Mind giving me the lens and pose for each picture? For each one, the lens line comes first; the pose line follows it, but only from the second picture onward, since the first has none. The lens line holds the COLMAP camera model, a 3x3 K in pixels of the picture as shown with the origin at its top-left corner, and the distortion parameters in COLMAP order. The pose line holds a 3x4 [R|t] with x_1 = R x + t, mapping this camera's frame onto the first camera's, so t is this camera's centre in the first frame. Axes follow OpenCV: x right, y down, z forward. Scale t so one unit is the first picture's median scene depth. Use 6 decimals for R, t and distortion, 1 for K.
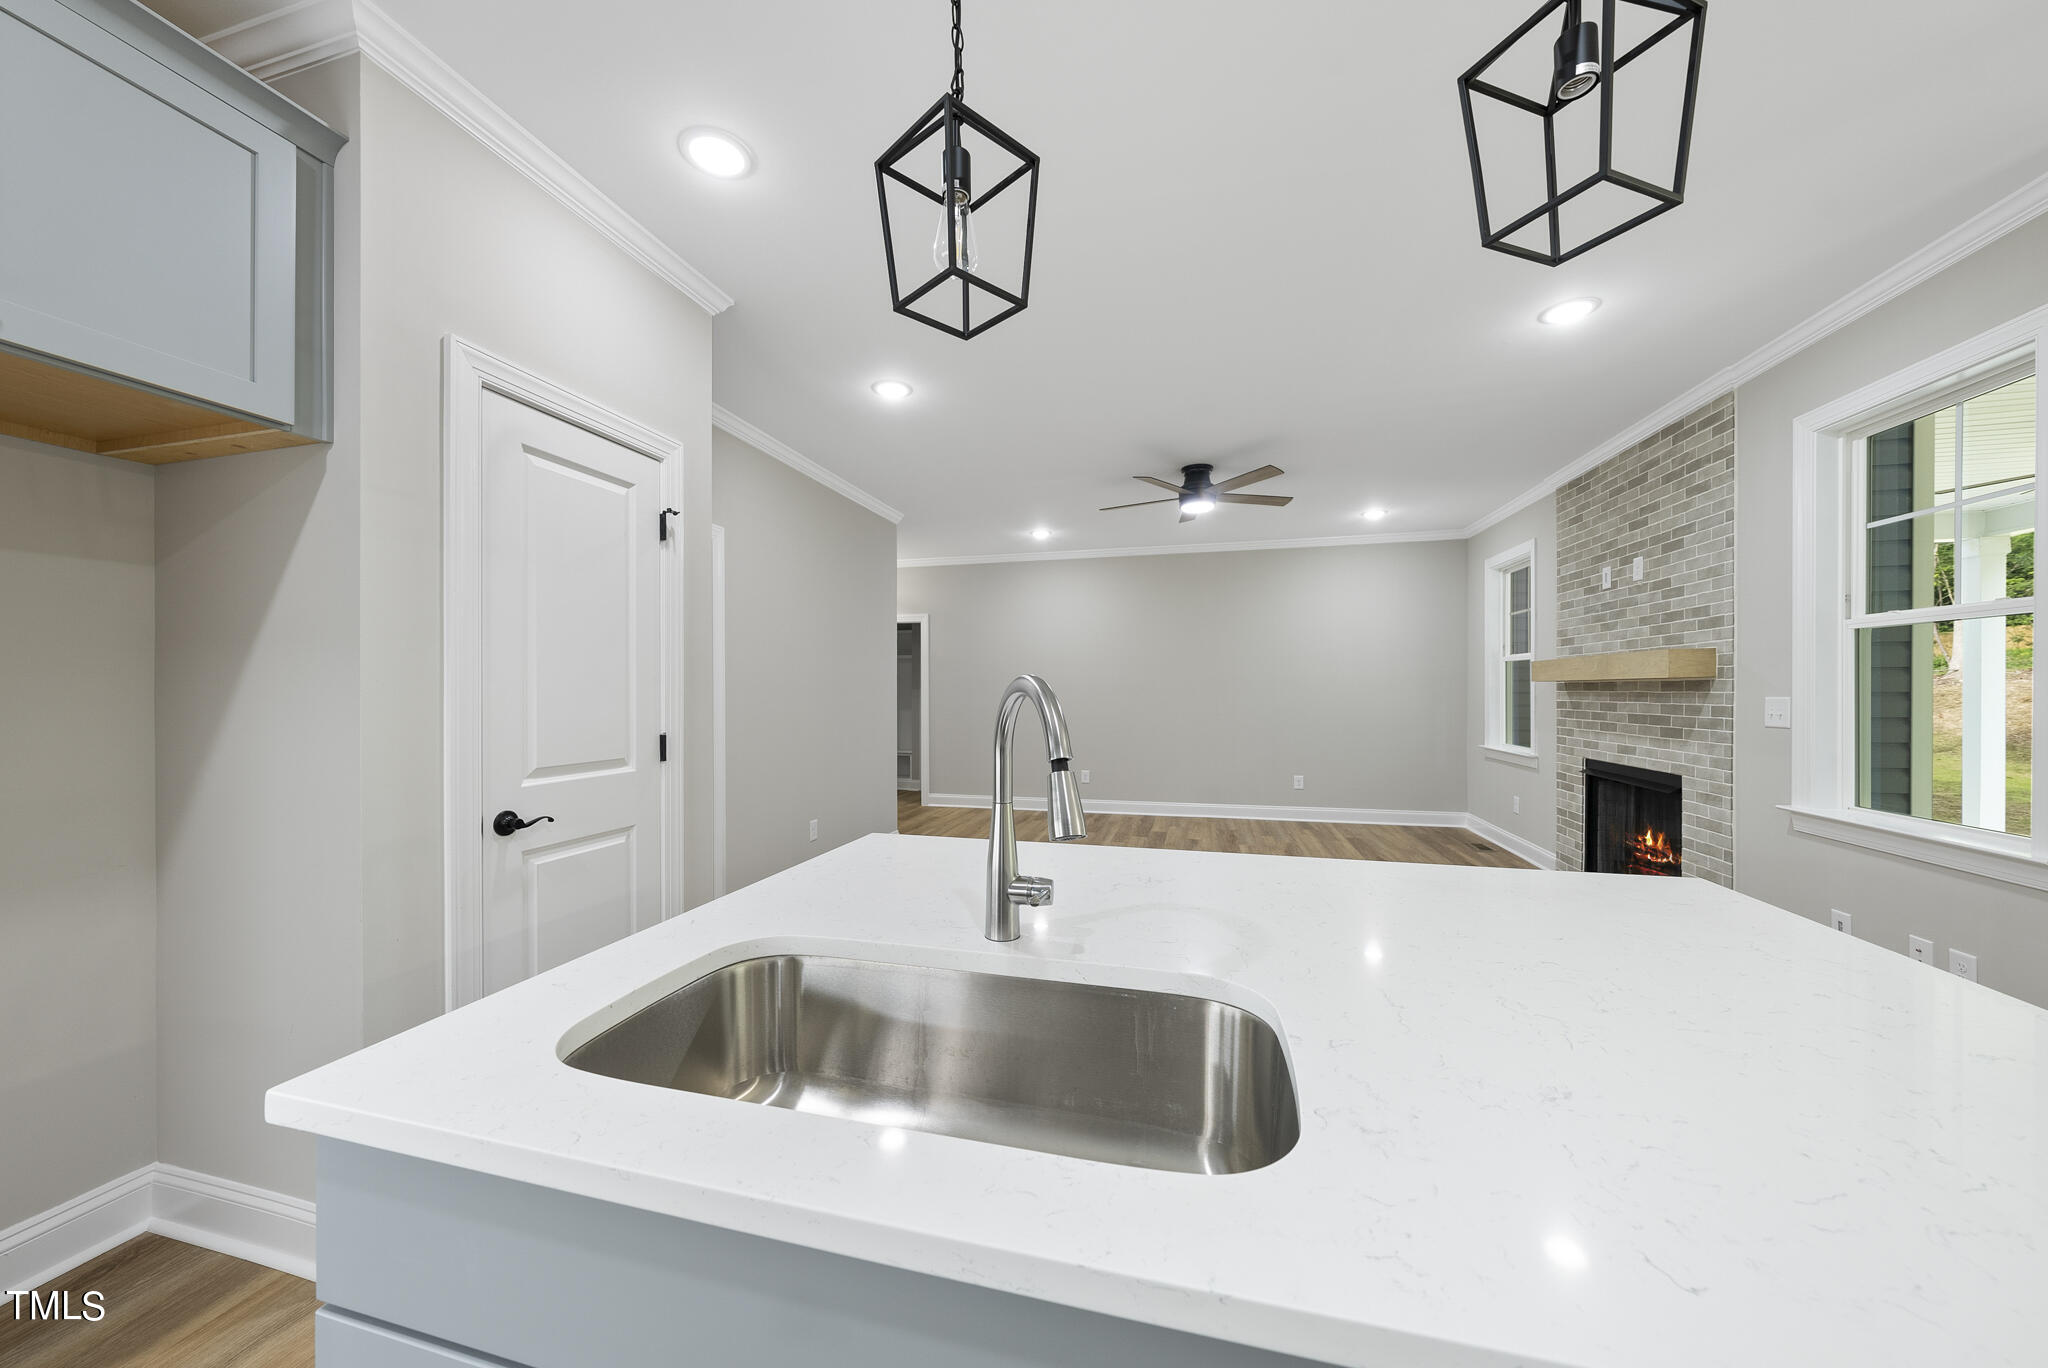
lens RADIAL K [[696.2, 0, 1026.0], [0, 696.2, 694.4], [0, 0, 1]] dist [-0.000825, 0.000051]
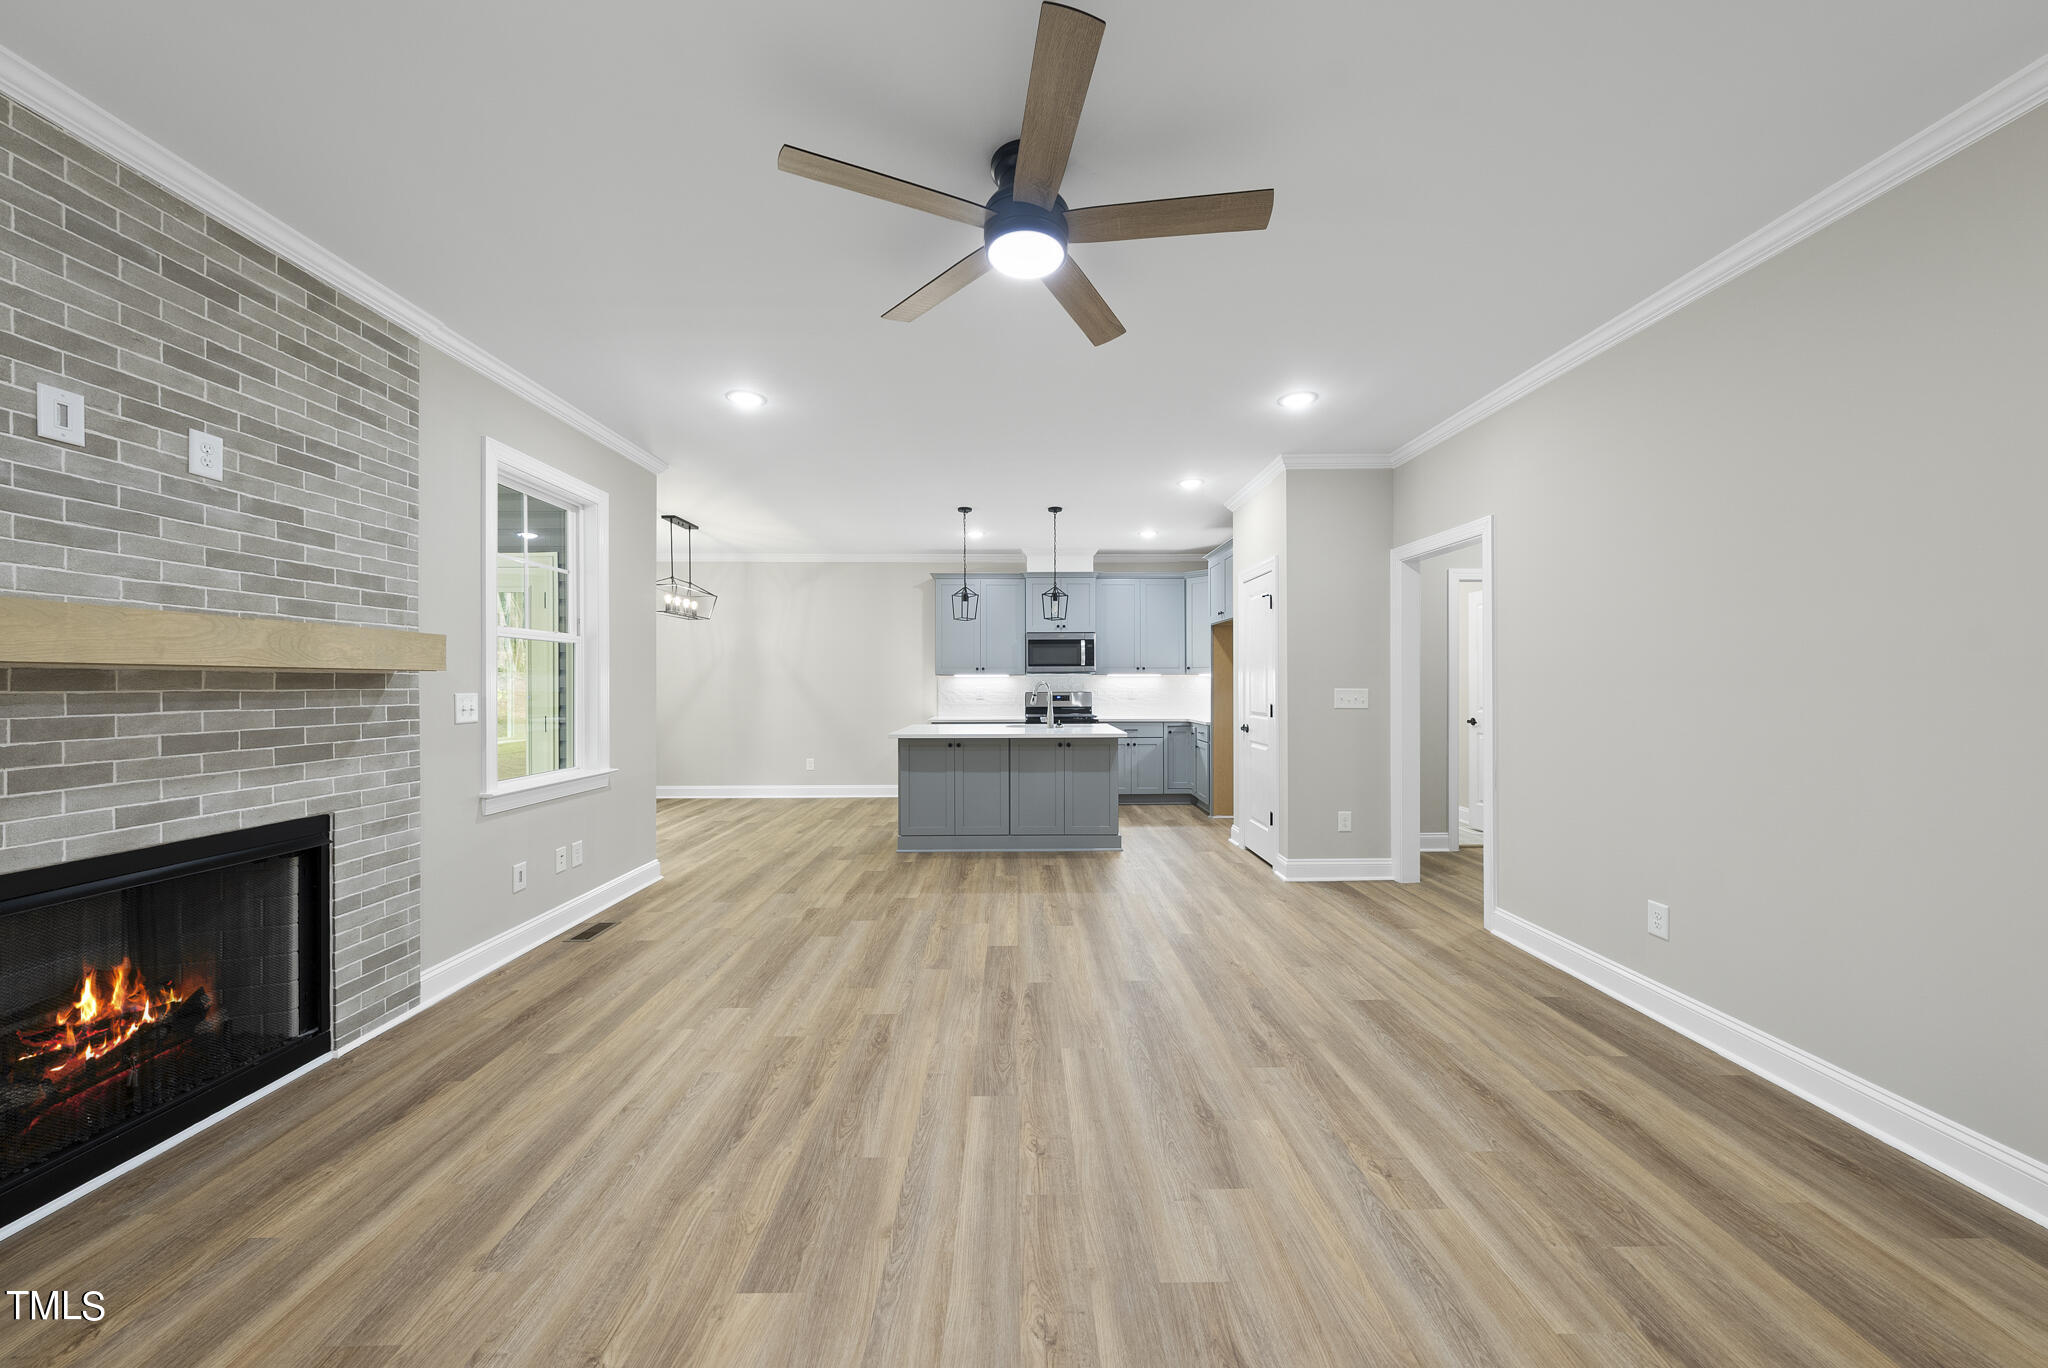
lens RADIAL K [[696.2, 0, 1024.7], [0, 696.2, 682.0], [0, 0, 1]] dist [-0.000825, 0.000051]
pose [[-0.965977, 0.003462, -0.258604, 0.477227], [0.002425, 0.999988, 0.004332, -0.012580], [0.258616, 0.003557, -0.965974, 1.880336]]
